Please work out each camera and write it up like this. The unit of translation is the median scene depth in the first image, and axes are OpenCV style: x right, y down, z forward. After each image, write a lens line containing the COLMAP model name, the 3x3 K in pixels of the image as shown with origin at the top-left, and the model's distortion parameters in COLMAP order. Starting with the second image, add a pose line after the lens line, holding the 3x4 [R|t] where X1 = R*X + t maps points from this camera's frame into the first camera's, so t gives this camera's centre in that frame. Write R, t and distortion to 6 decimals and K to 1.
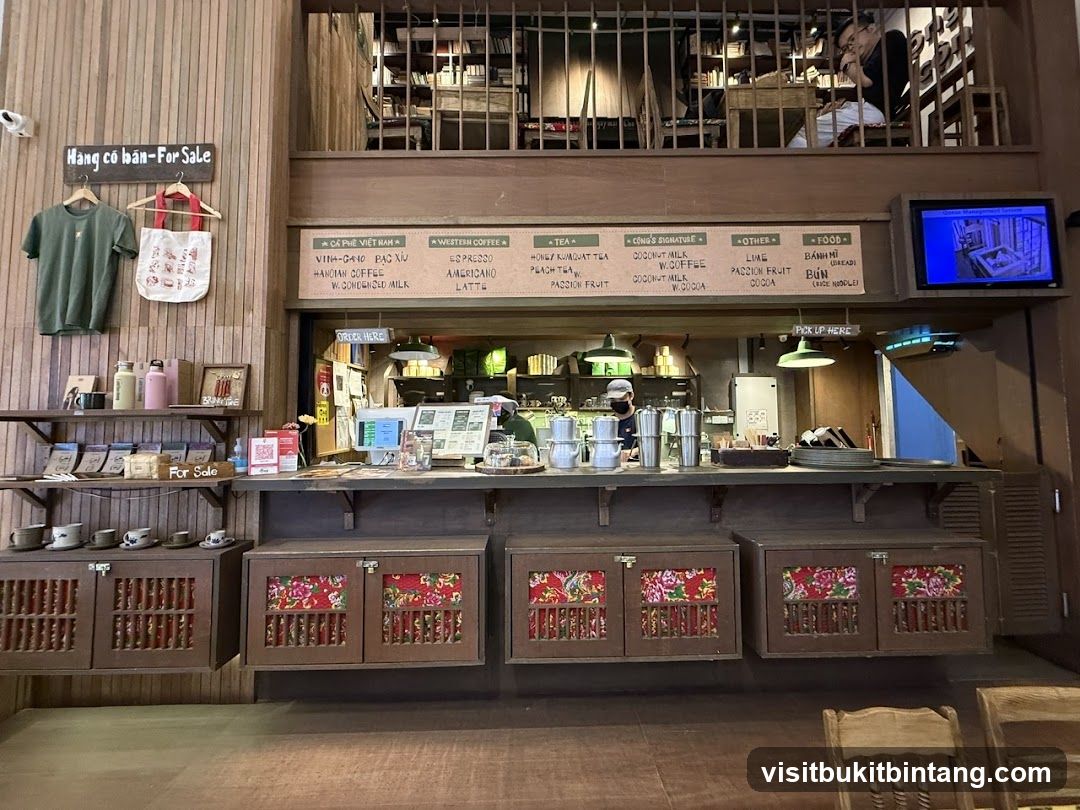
lens RADIAL K [[438.1, 0, 540.0], [0, 438.1, 405.0], [0, 0, 1]] dist [-0.003248, -0.000527]
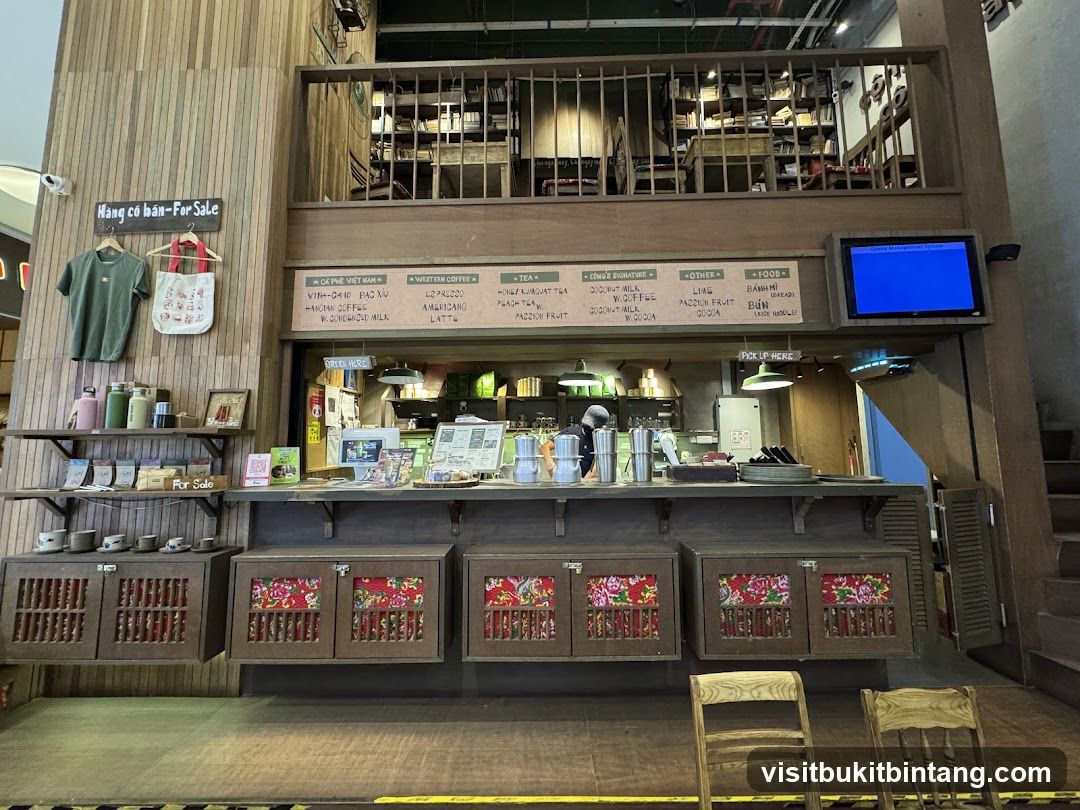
lens RADIAL K [[436.1, 0, 540.0], [0, 436.1, 405.0], [0, 0, 1]] dist [-0.006838, -0.000188]
pose [[0.999630, -0.002178, -0.027127, 0.124891], [0.000886, 0.998870, -0.047523, 0.002040], [0.027200, 0.047481, 0.998502, -0.096188]]
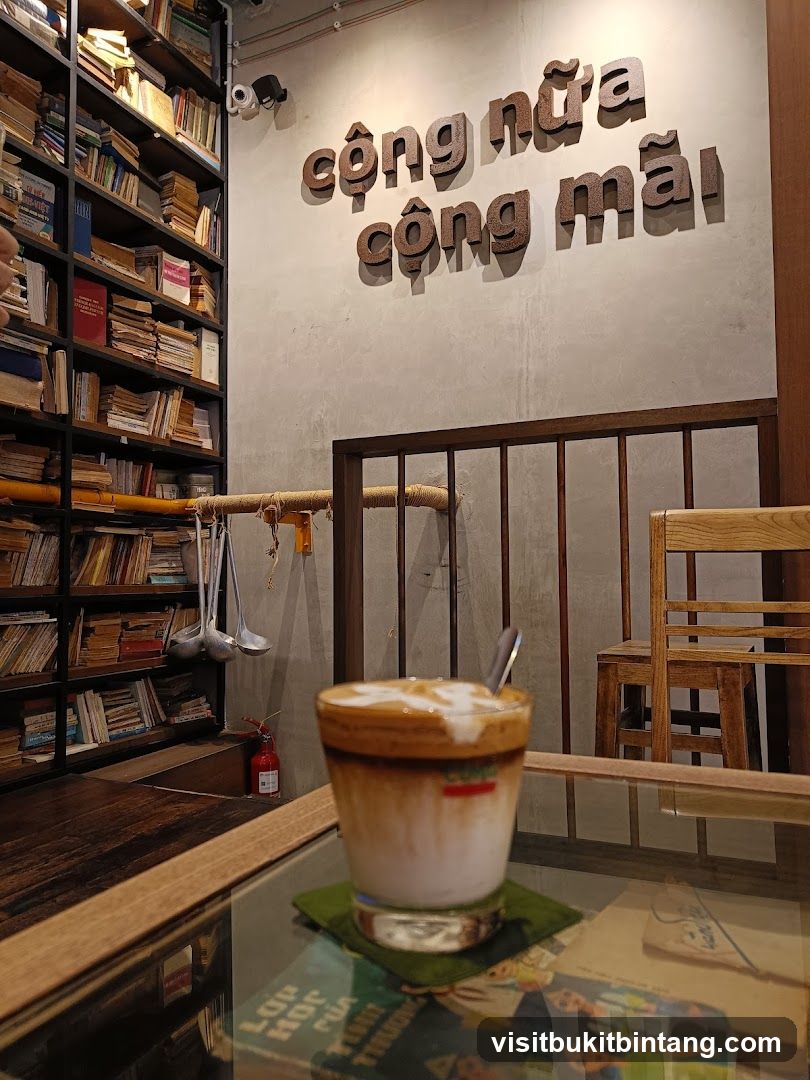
lens RADIAL K [[762.6, 0, 405.0], [0, 762.6, 540.0], [0, 0, 1]] dist [0.007171, -0.004902]
pose [[0.429094, 0.050997, 0.901819, 0.566437], [-0.054392, 0.998052, -0.030559, -0.987012], [-0.901621, -0.035939, 0.431032, 1.384370]]
